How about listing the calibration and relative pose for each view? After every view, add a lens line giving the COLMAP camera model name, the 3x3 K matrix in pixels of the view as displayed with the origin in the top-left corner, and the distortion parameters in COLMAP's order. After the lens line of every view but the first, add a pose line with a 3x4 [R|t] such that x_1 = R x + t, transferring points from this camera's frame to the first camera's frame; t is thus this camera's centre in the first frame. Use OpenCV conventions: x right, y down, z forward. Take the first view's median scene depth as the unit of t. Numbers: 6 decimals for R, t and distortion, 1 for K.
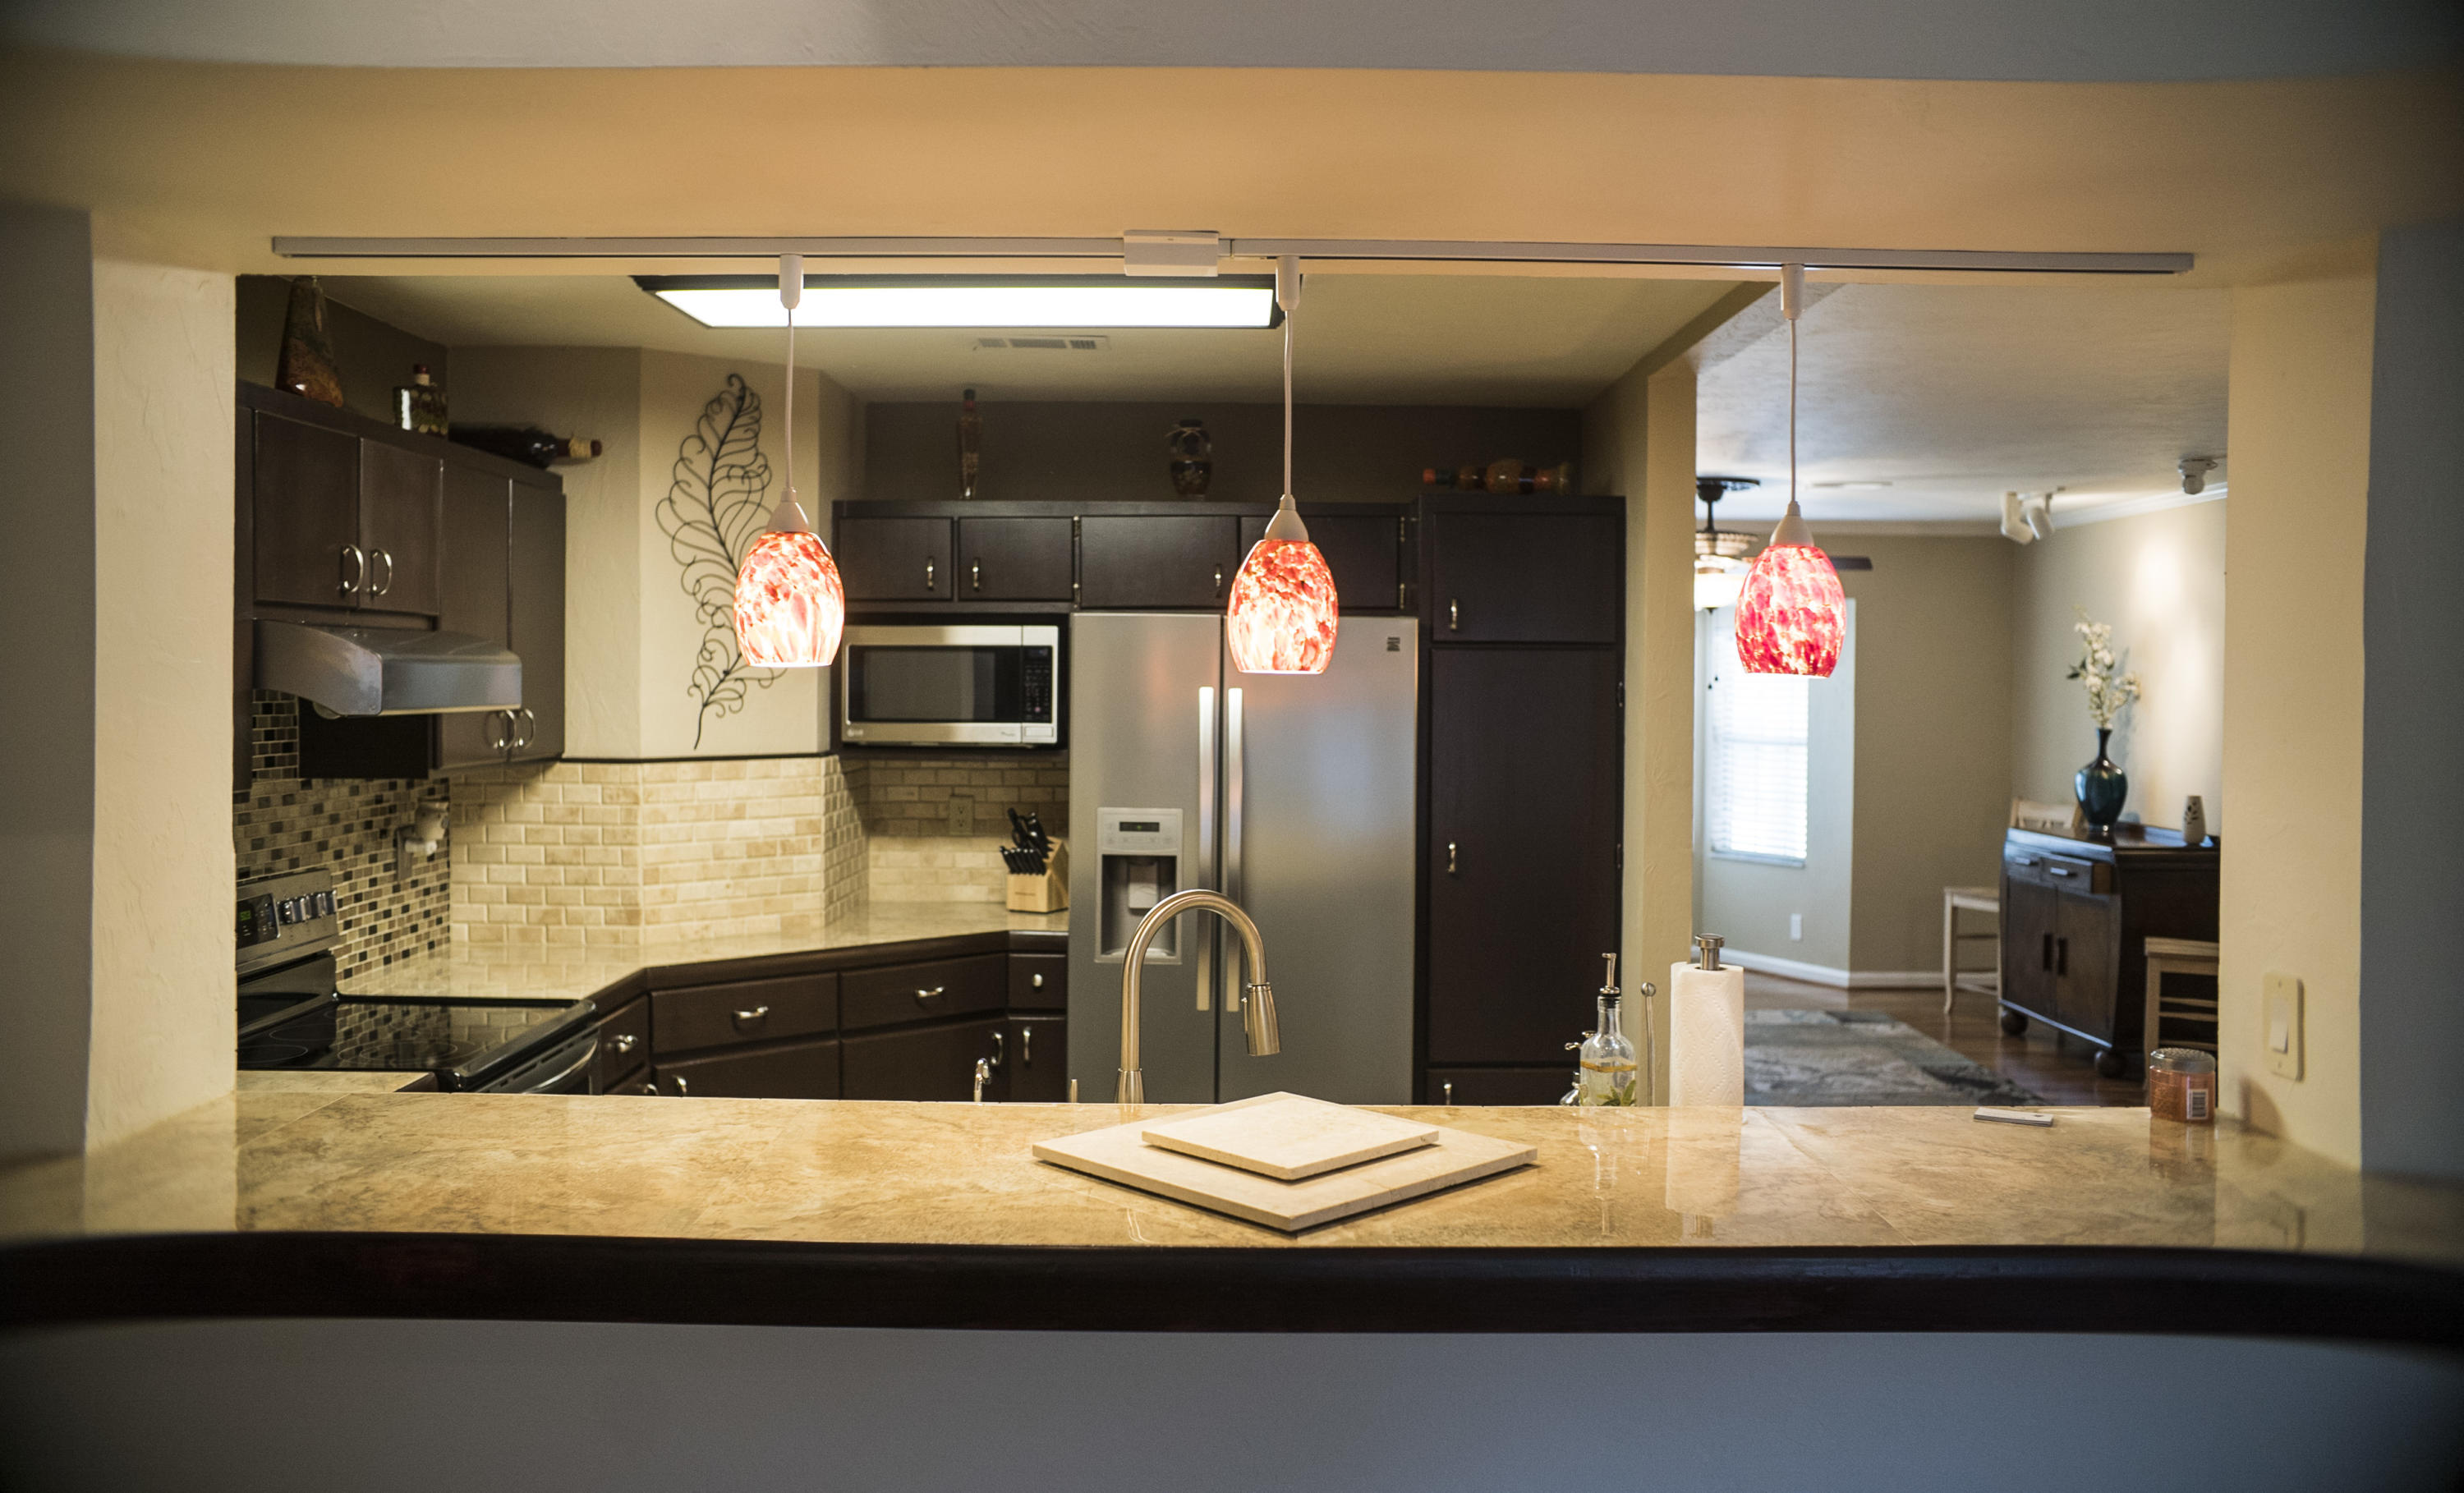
lens RADIAL K [[2216.4, 0, 1227.9], [0, 2216.4, 752.0], [0, 0, 1]] dist [-0.044902, -0.001741]
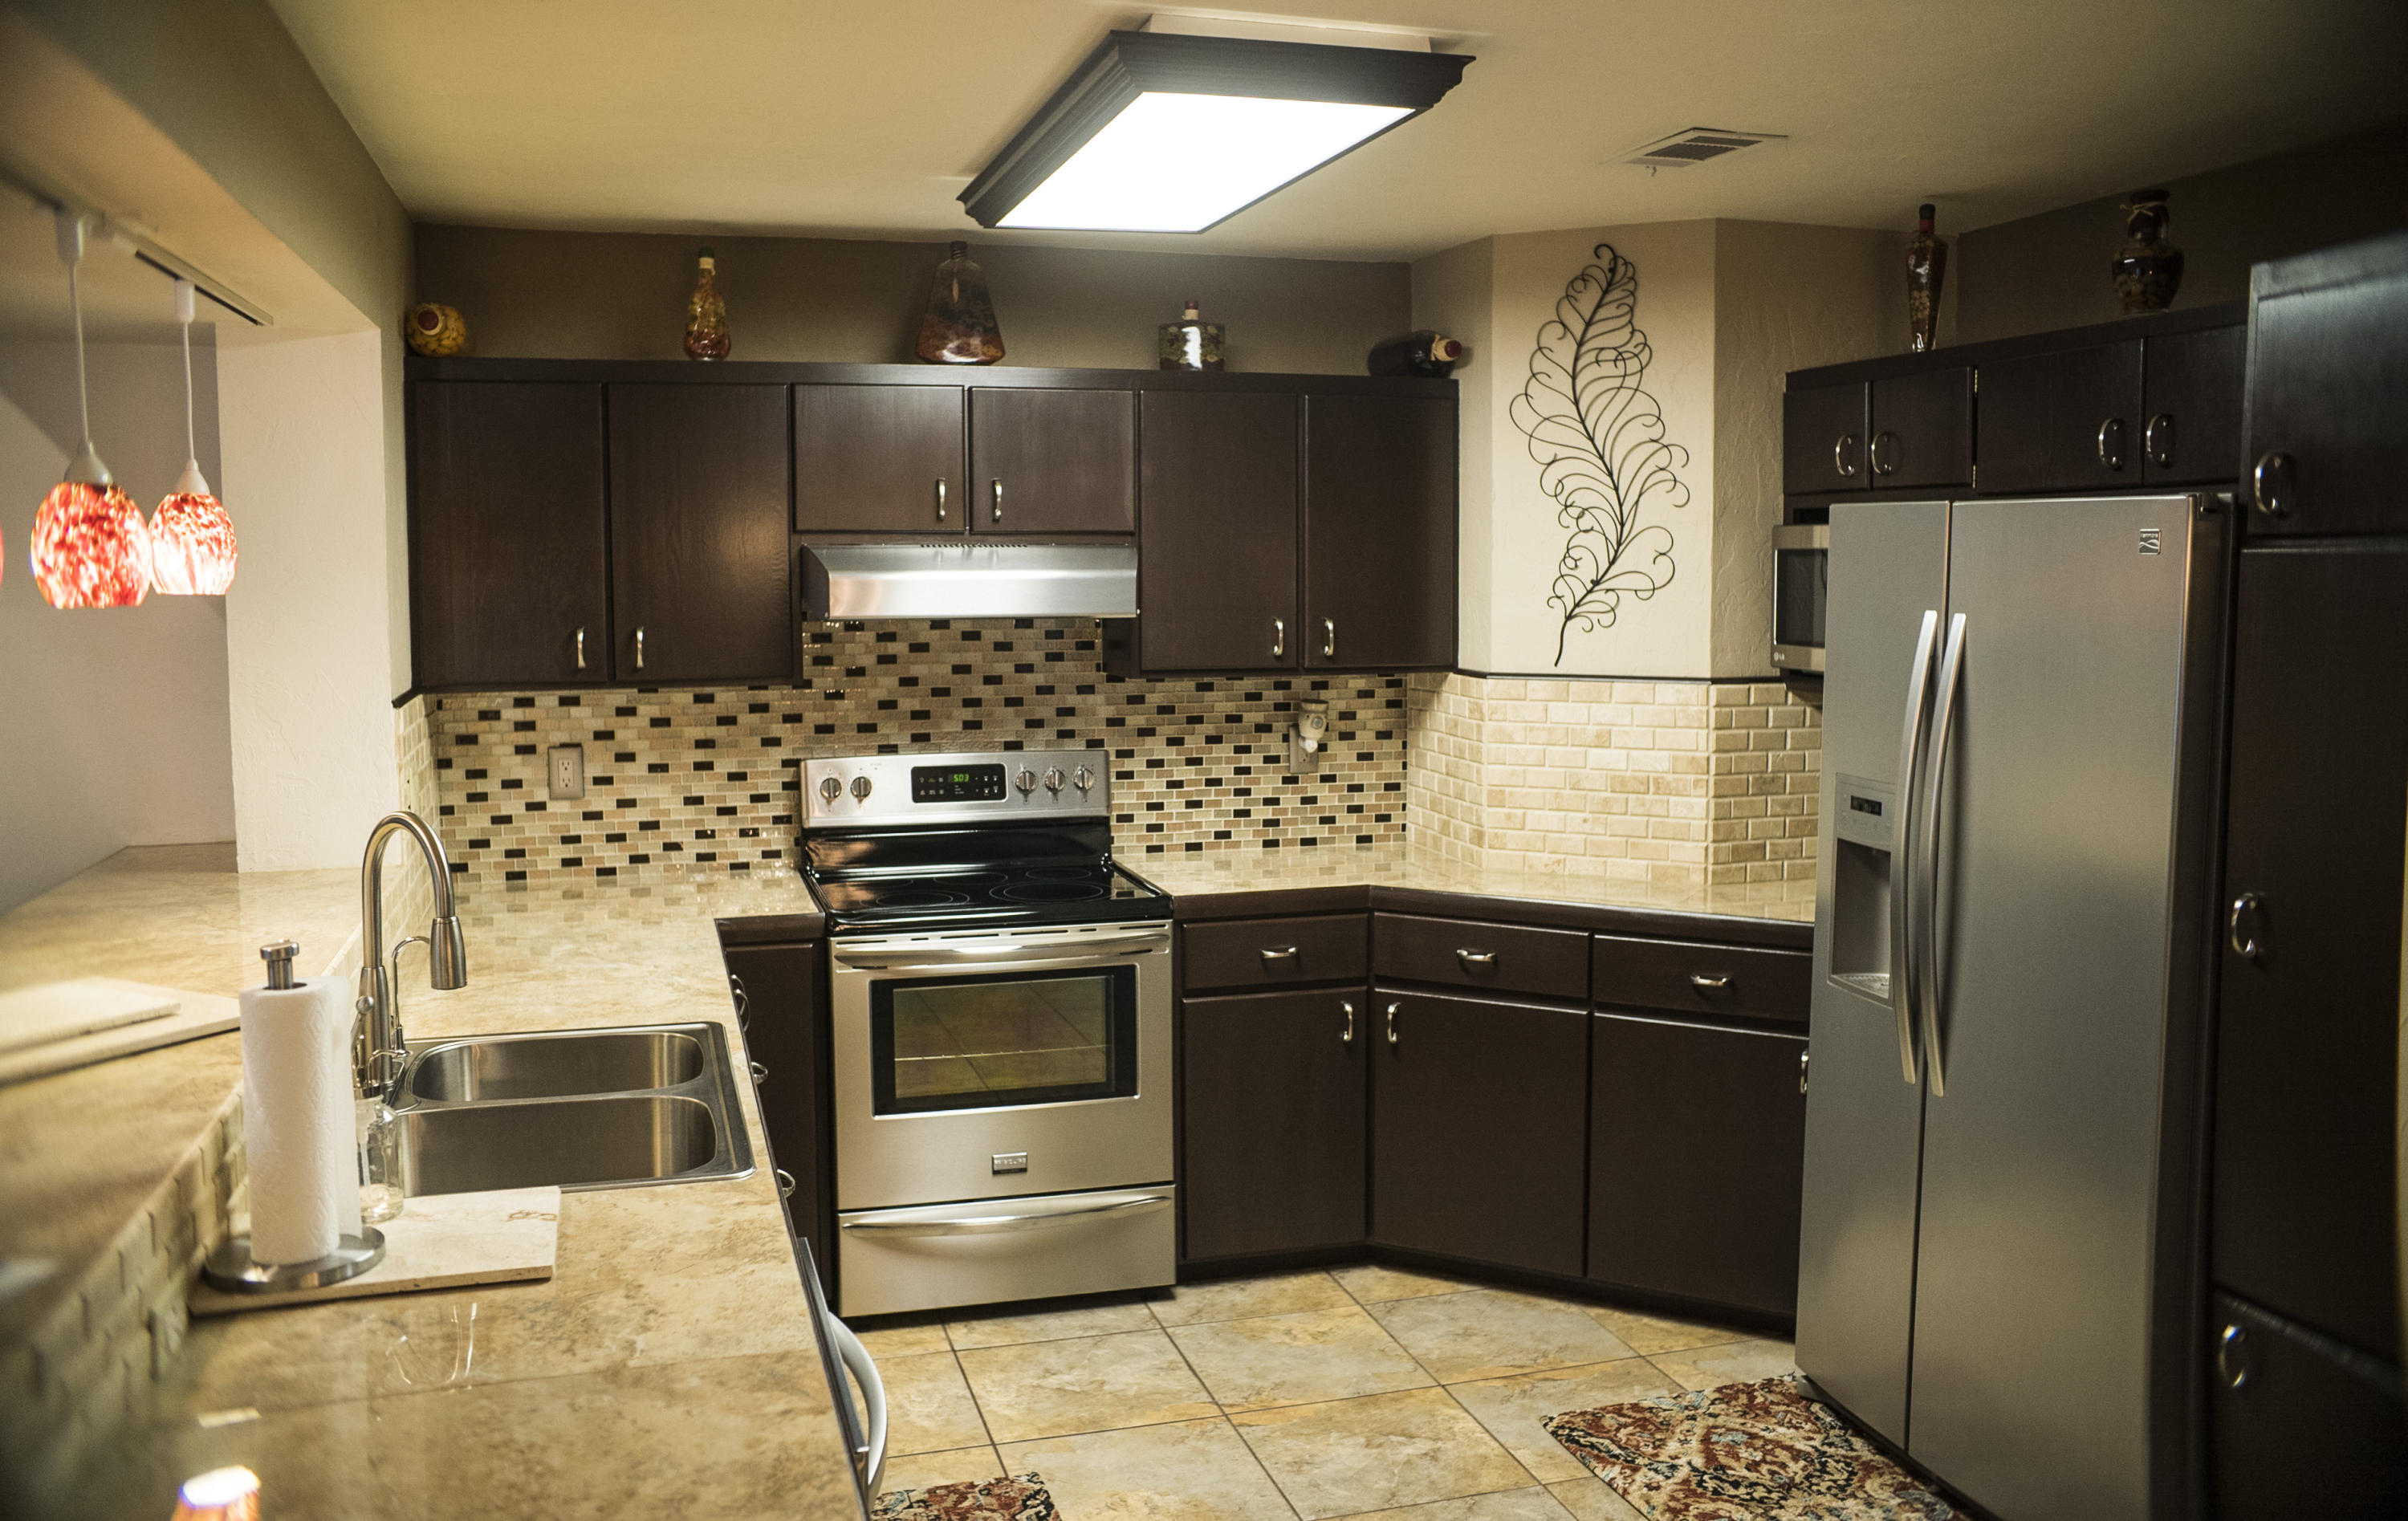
lens RADIAL K [[1931.3, 0, 1206.2], [0, 1931.3, 742.5], [0, 0, 1]] dist [-0.079998, 0.002300]
pose [[0.297804, 0.082222, -0.951080, 0.468181], [-0.034880, 0.996556, 0.075232, -0.024395], [0.953990, 0.010769, 0.299646, 0.615010]]
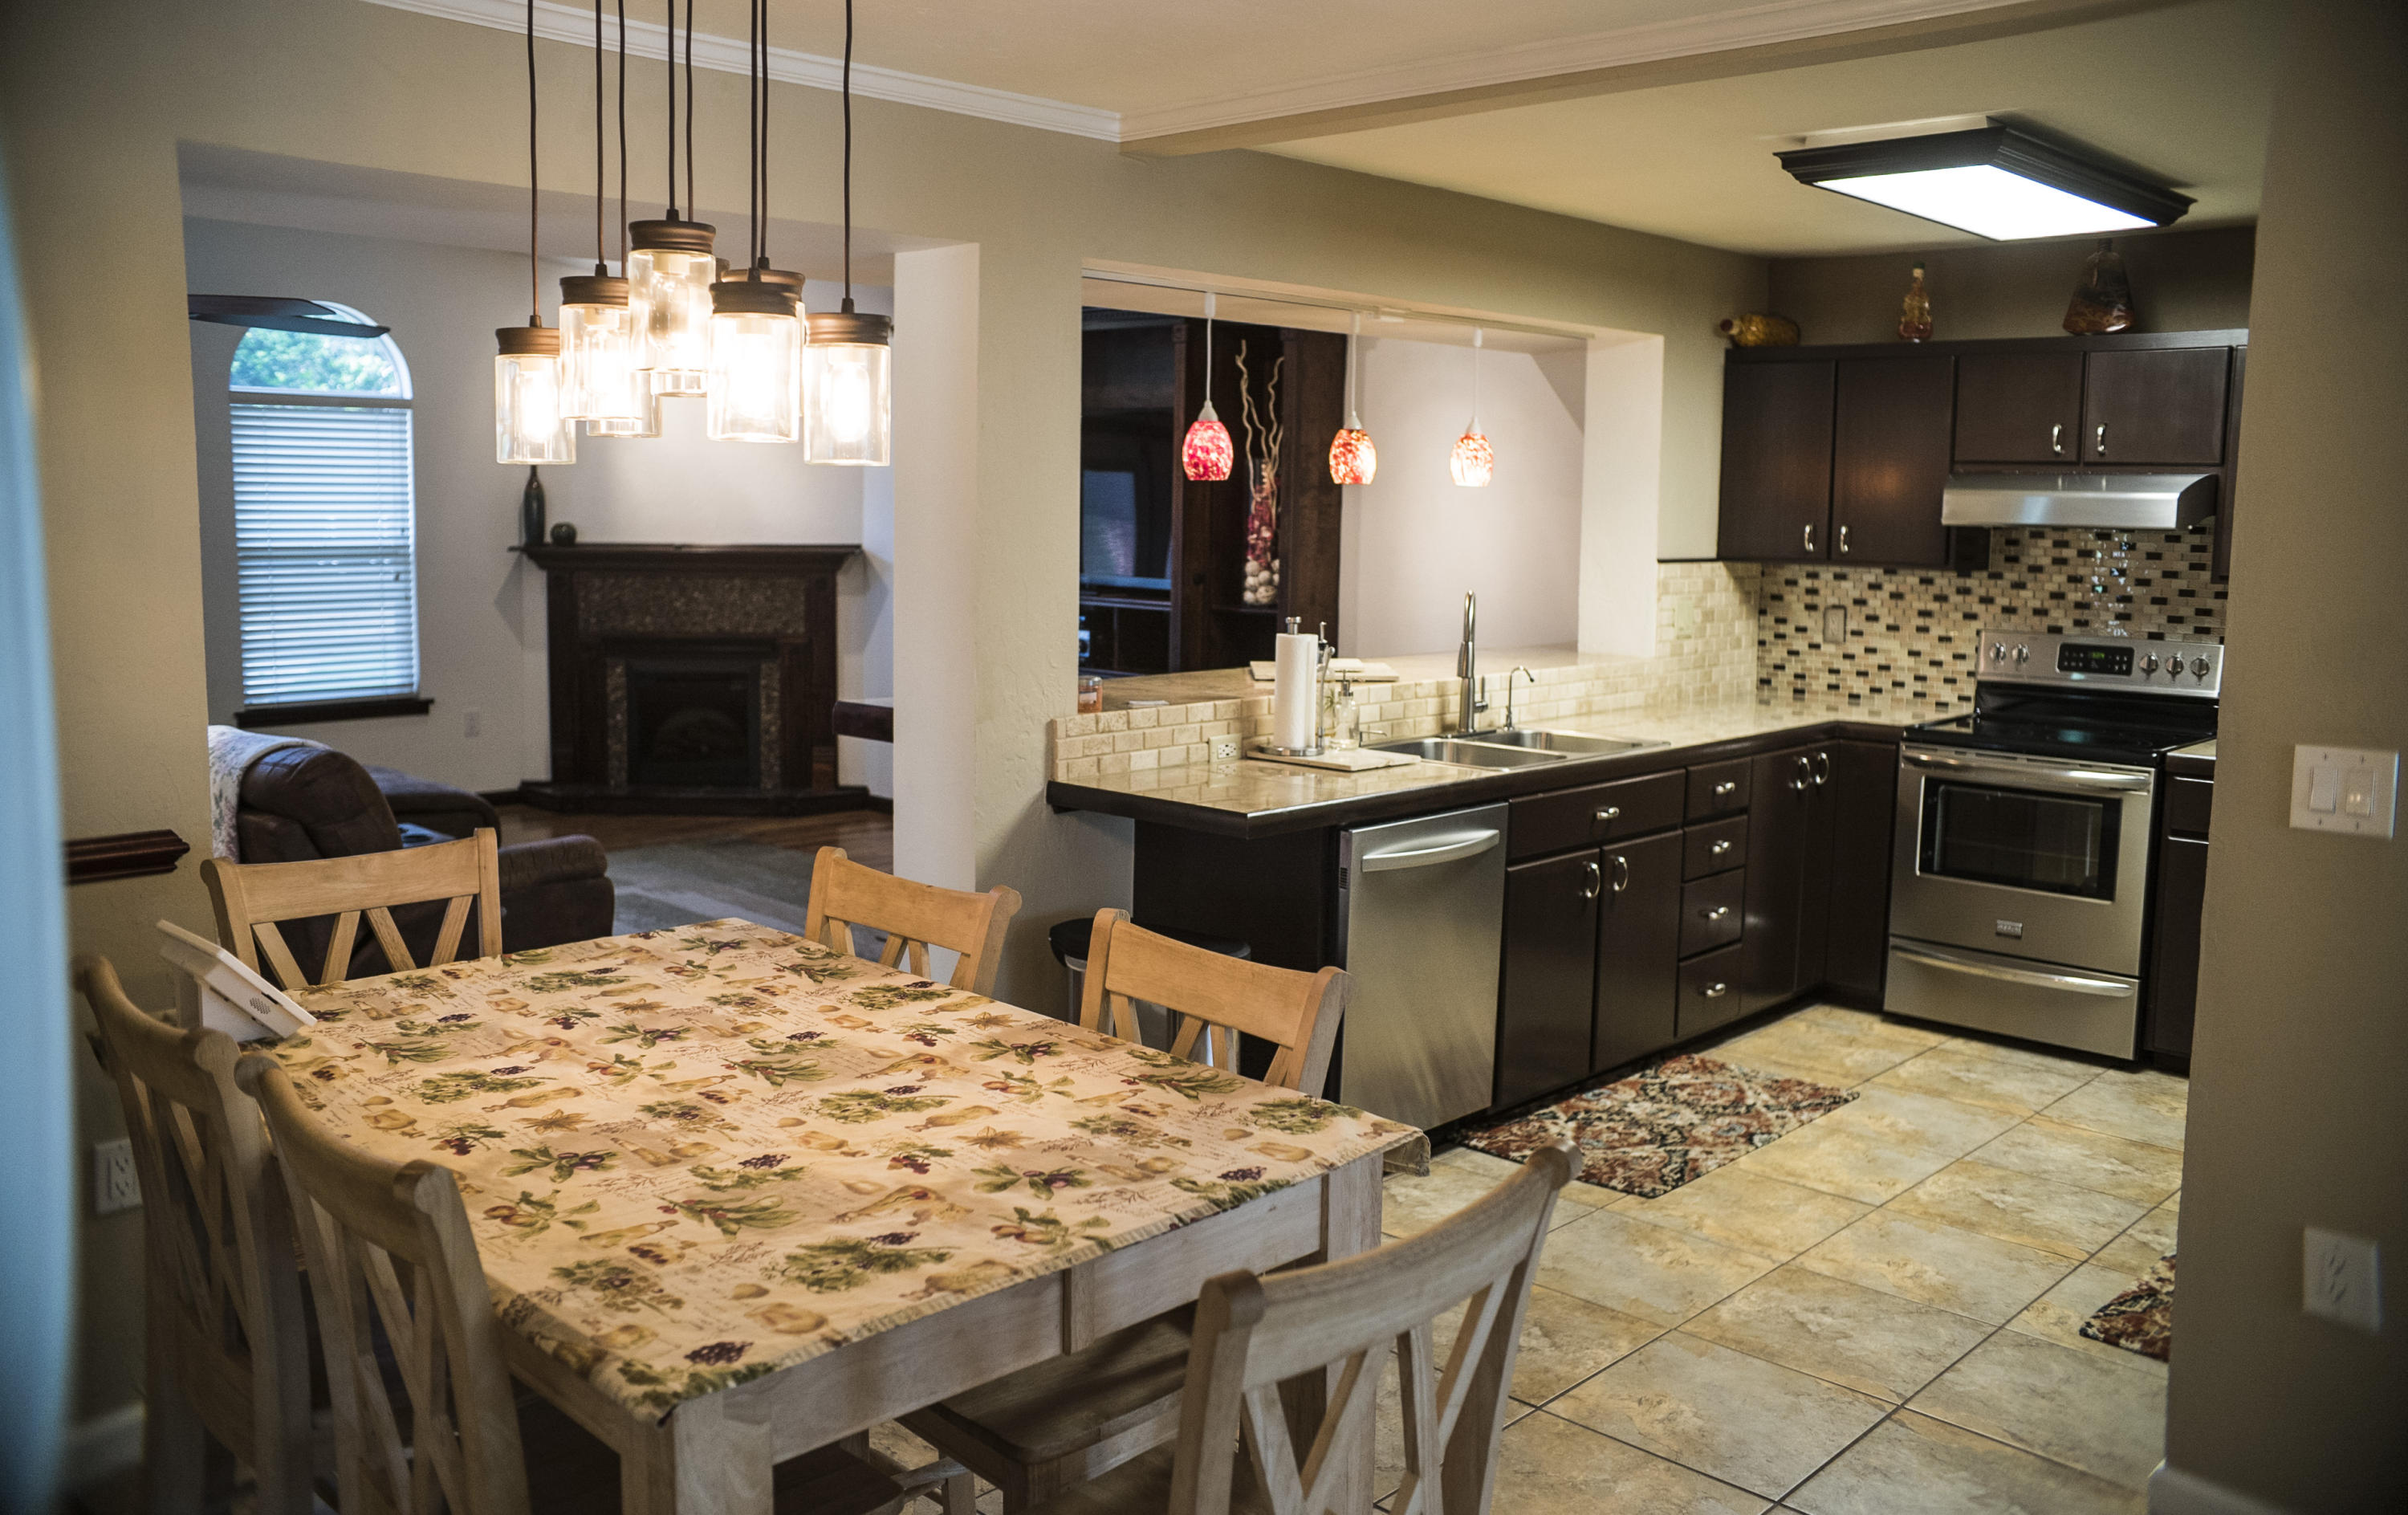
lens RADIAL K [[1931.6, 0, 1200.7], [0, 1931.6, 758.5], [0, 0, 1]] dist [-0.079998, 0.002300]
pose [[-0.688792, 0.079001, -0.720642, 0.749148], [-0.050026, 0.986496, 0.155960, -0.025657], [0.723231, 0.143475, -0.675538, 1.117585]]
